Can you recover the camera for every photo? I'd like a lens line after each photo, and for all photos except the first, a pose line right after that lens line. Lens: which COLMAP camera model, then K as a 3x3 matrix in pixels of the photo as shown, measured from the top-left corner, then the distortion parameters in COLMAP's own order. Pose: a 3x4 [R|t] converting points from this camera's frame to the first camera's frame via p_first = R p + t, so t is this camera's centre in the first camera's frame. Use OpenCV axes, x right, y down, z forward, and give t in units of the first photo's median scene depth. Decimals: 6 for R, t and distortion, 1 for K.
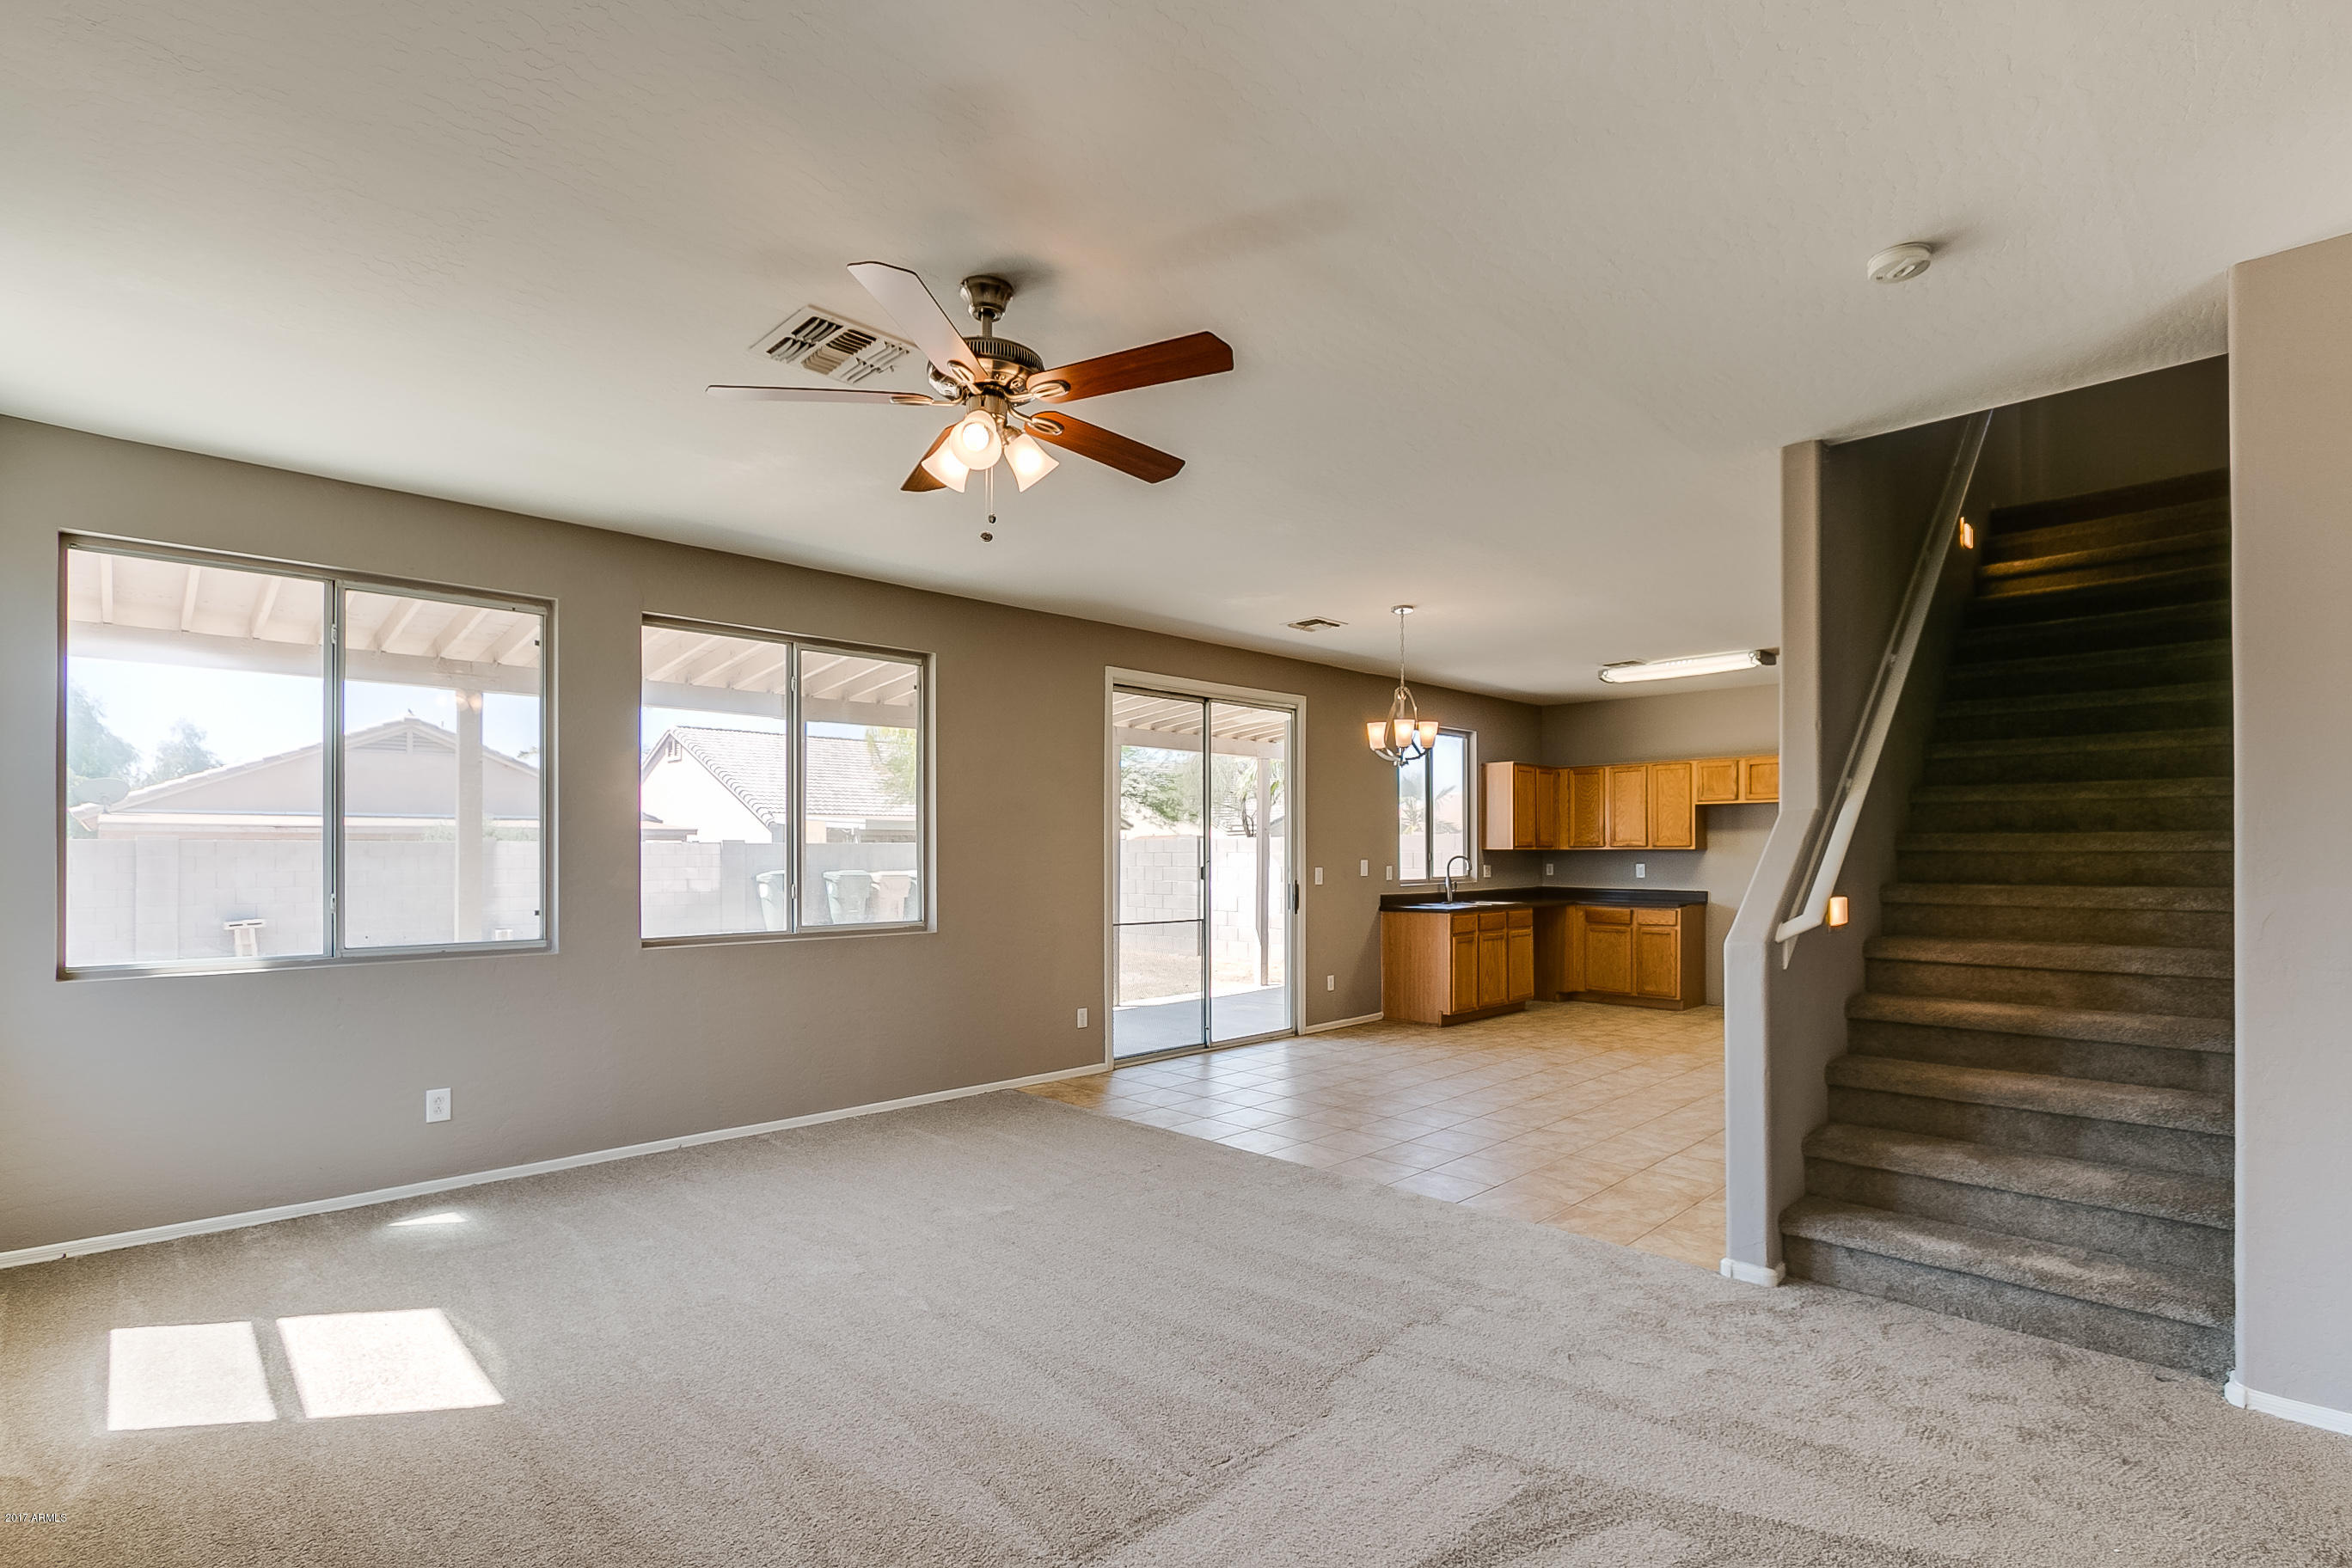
lens RADIAL K [[1082.1, 0, 1175.0], [0, 1082.1, 851.1], [0, 0, 1]] dist [-0.000251, -0.000031]
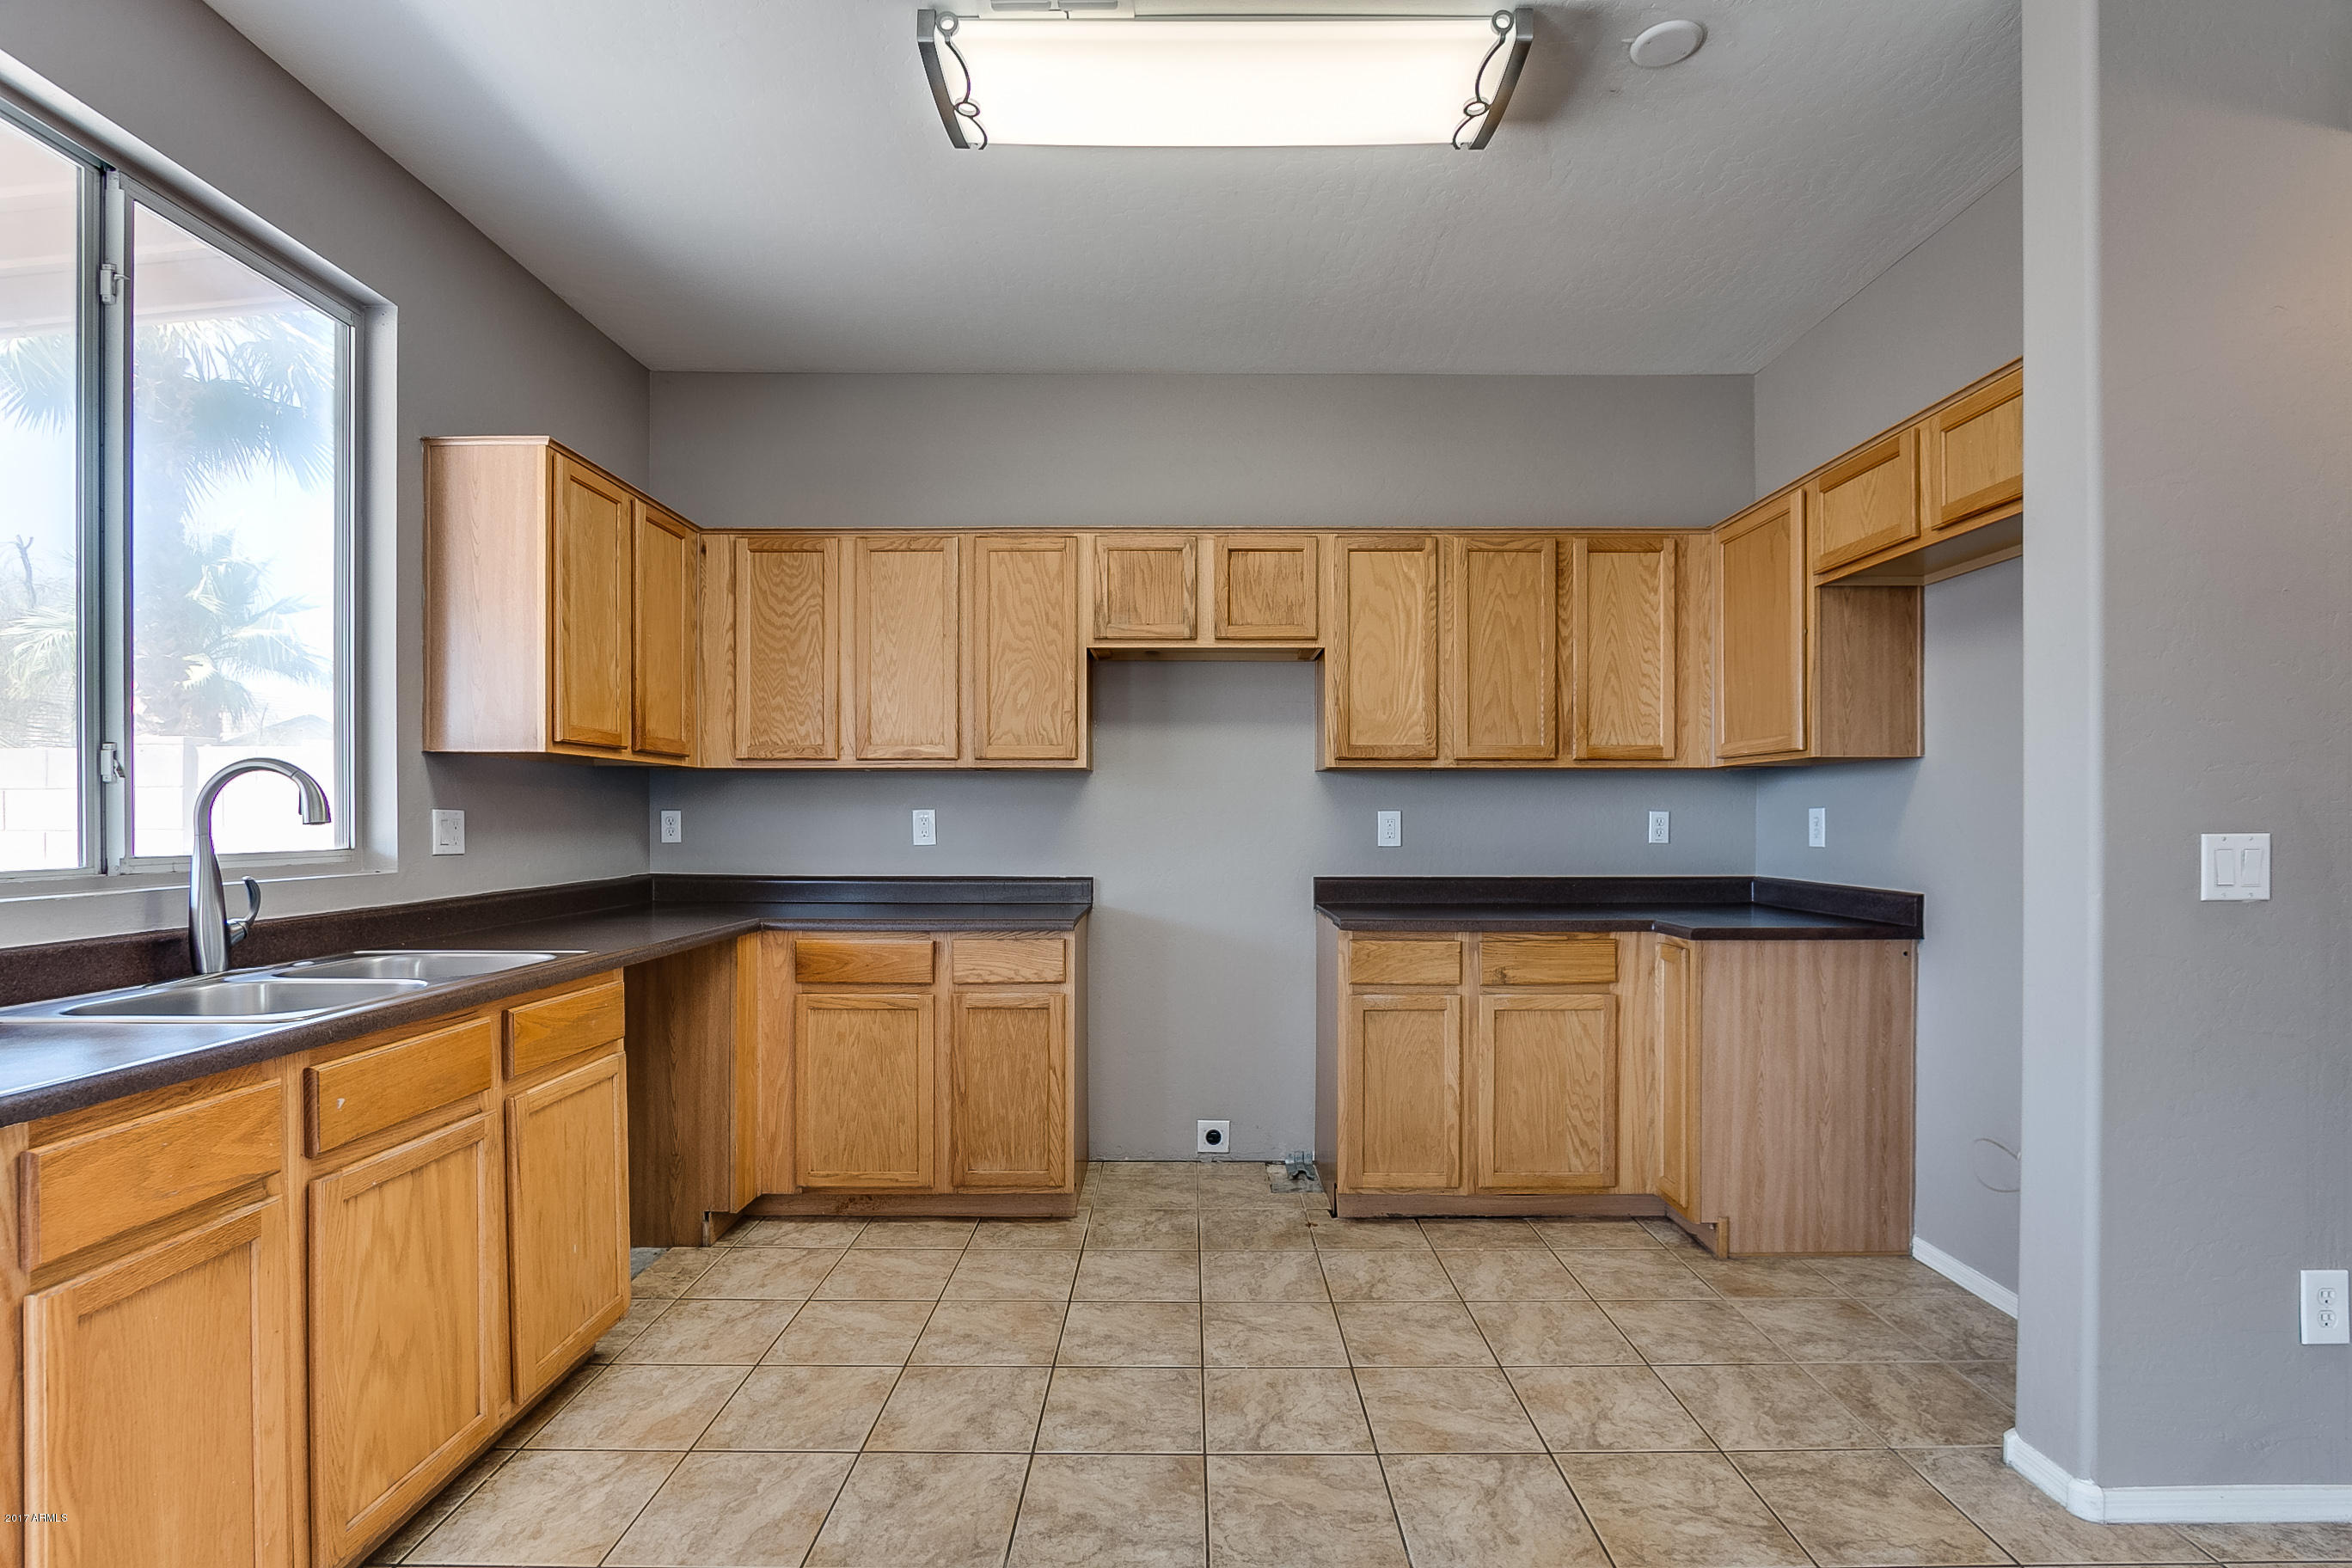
lens RADIAL K [[1097.0, 0, 1179.7], [0, 1097.0, 821.5], [0, 0, 1]] dist [-0.000664, 0.000560]
pose [[0.699513, 0.000431, 0.714619, 0.229552], [-0.005882, 0.999969, 0.005155, 0.014531], [-0.714595, -0.007810, 0.699494, 0.702681]]
